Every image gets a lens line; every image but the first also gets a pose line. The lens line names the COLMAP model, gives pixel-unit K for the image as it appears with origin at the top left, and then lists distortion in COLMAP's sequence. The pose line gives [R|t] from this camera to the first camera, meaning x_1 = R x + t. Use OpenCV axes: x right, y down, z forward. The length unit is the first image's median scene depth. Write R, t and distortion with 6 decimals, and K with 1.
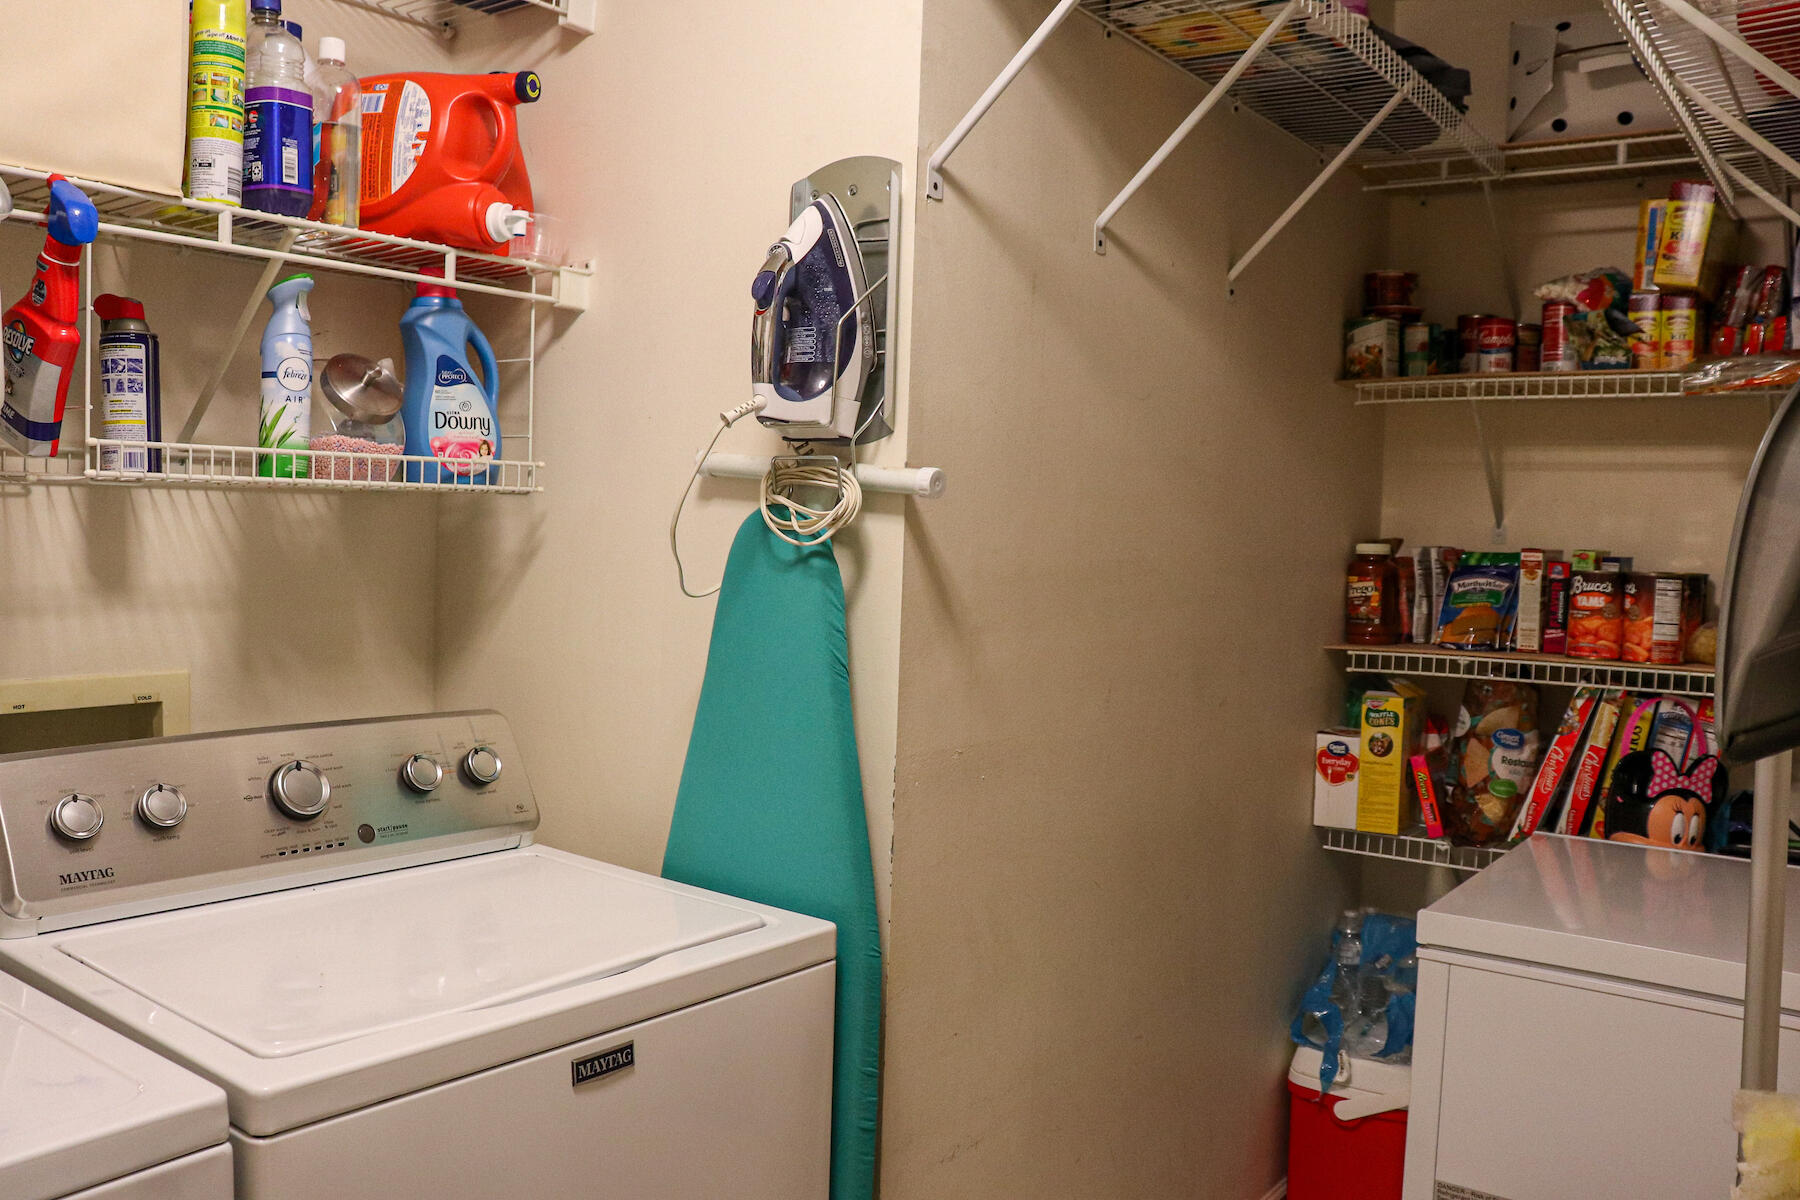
lens RADIAL K [[1492.2, 0, 888.5], [0, 1492.2, 613.4], [0, 0, 1]] dist [-0.146069, 0.110717]
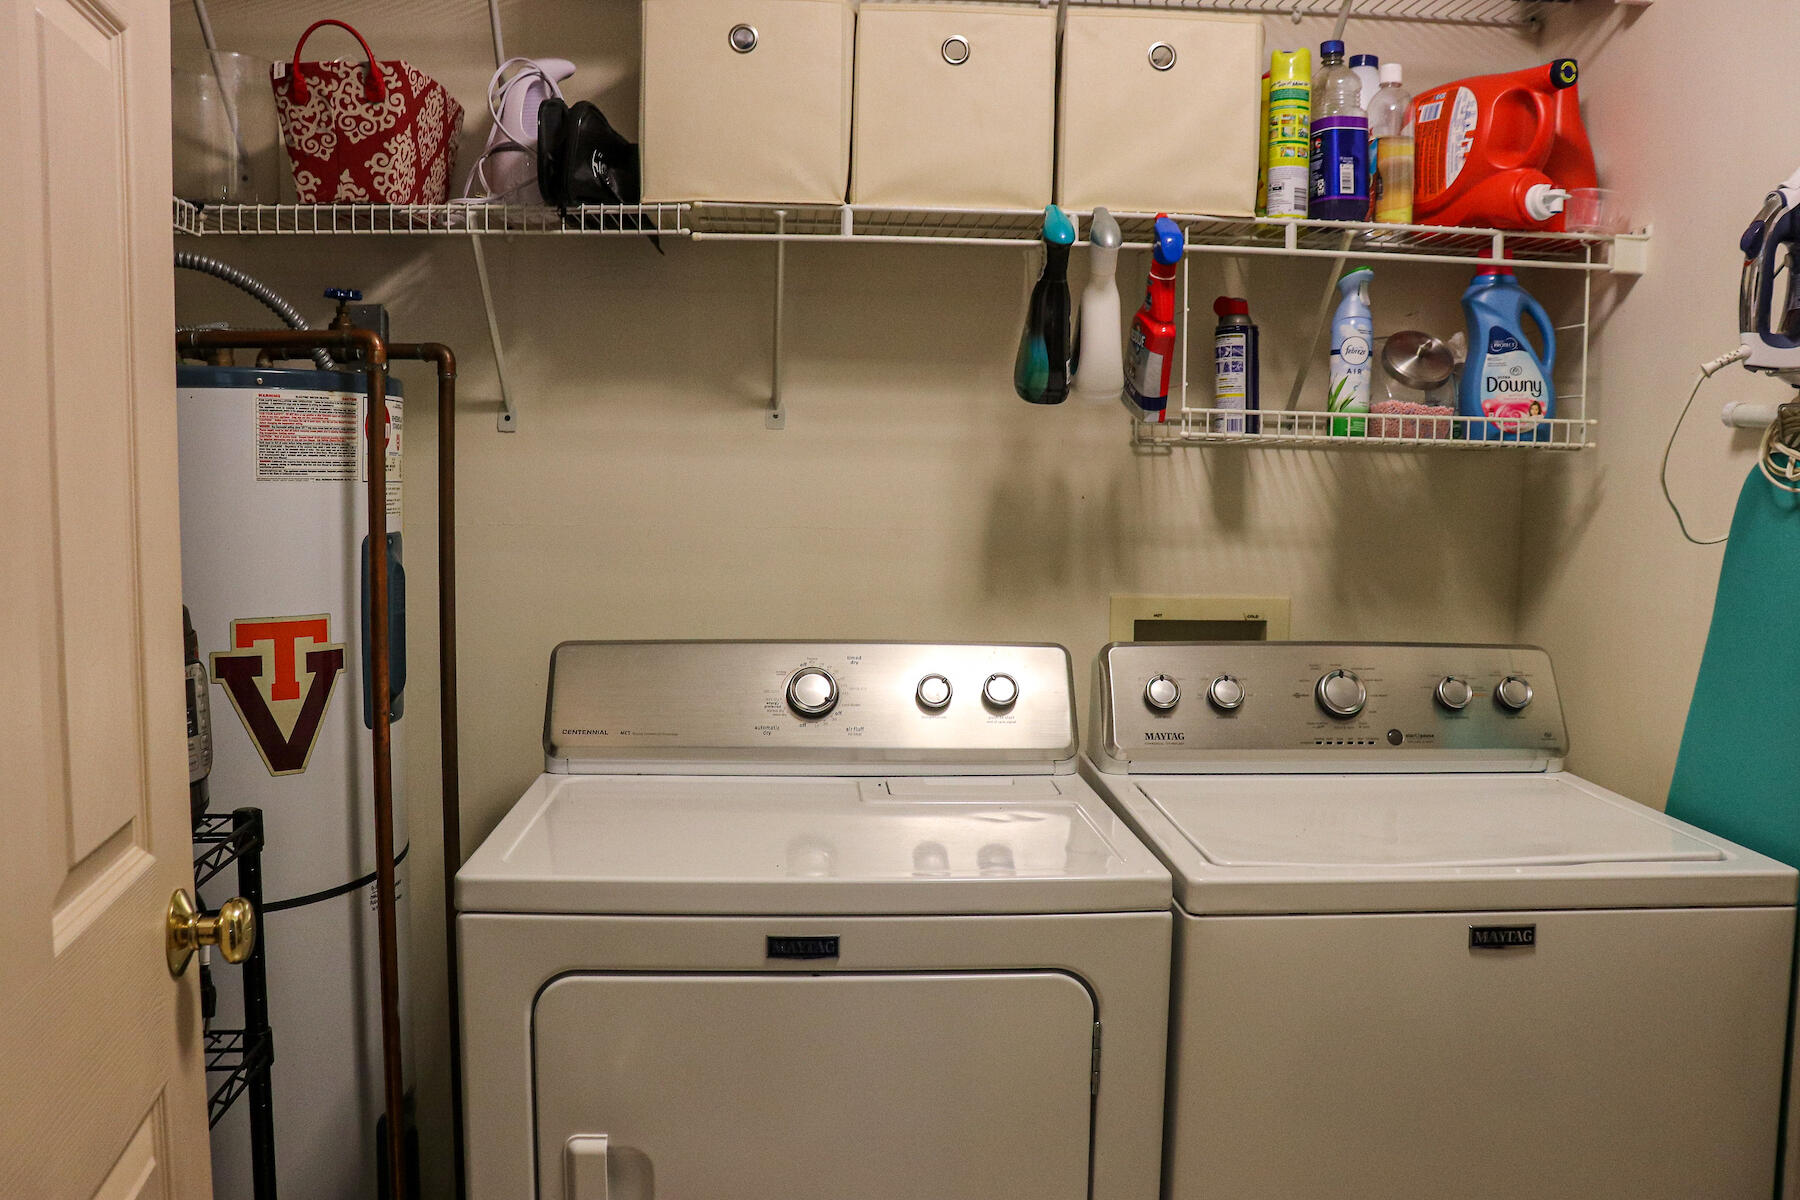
lens RADIAL K [[1492.2, 0, 888.6], [0, 1492.2, 611.7], [0, 0, 1]] dist [-0.146069, 0.110717]
pose [[0.661086, 0.052500, -0.748471, 0.255086], [-0.042956, 0.998561, 0.032100, 0.029154], [0.749080, 0.010931, 0.662390, -0.090647]]
